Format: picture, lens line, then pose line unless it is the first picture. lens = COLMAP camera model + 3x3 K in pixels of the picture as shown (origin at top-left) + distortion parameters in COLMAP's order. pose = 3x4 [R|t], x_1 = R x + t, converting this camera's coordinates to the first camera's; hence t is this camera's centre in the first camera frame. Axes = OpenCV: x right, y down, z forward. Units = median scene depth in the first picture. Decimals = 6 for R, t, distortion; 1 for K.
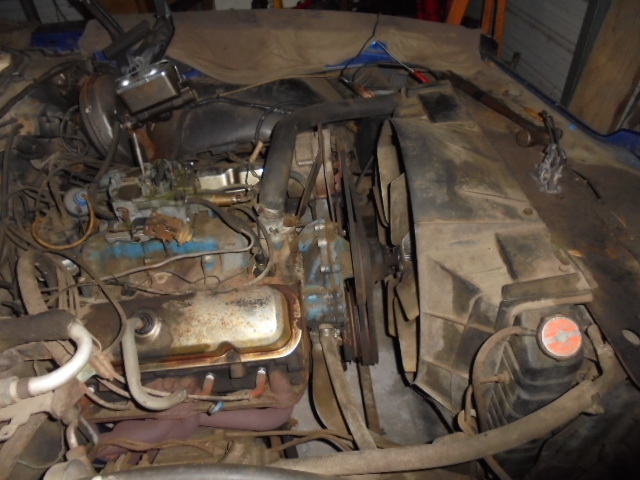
lens RADIAL K [[469.2, 0, 320.6], [0, 469.2, 240.5], [0, 0, 1]] dist [-0.051116, 0.003296]
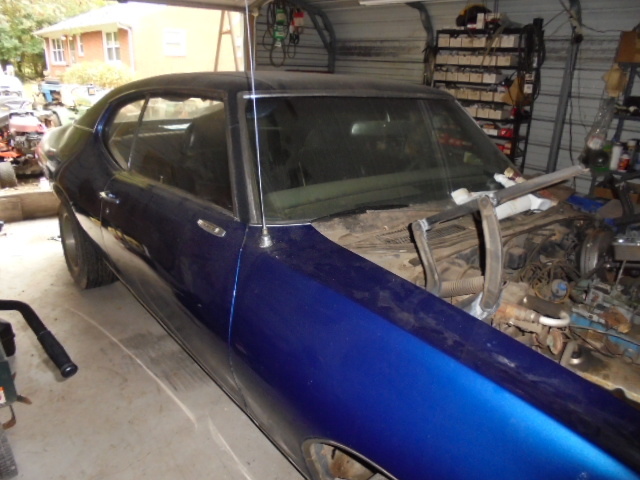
lens RADIAL K [[469.2, 0, 319.3], [0, 469.2, 240.3], [0, 0, 1]] dist [-0.051116, 0.003296]
pose [[0.567180, 0.357596, -0.741912, 0.121617], [-0.591309, 0.803854, -0.064595, 0.335940], [0.573290, 0.475335, 0.667379, -0.552012]]
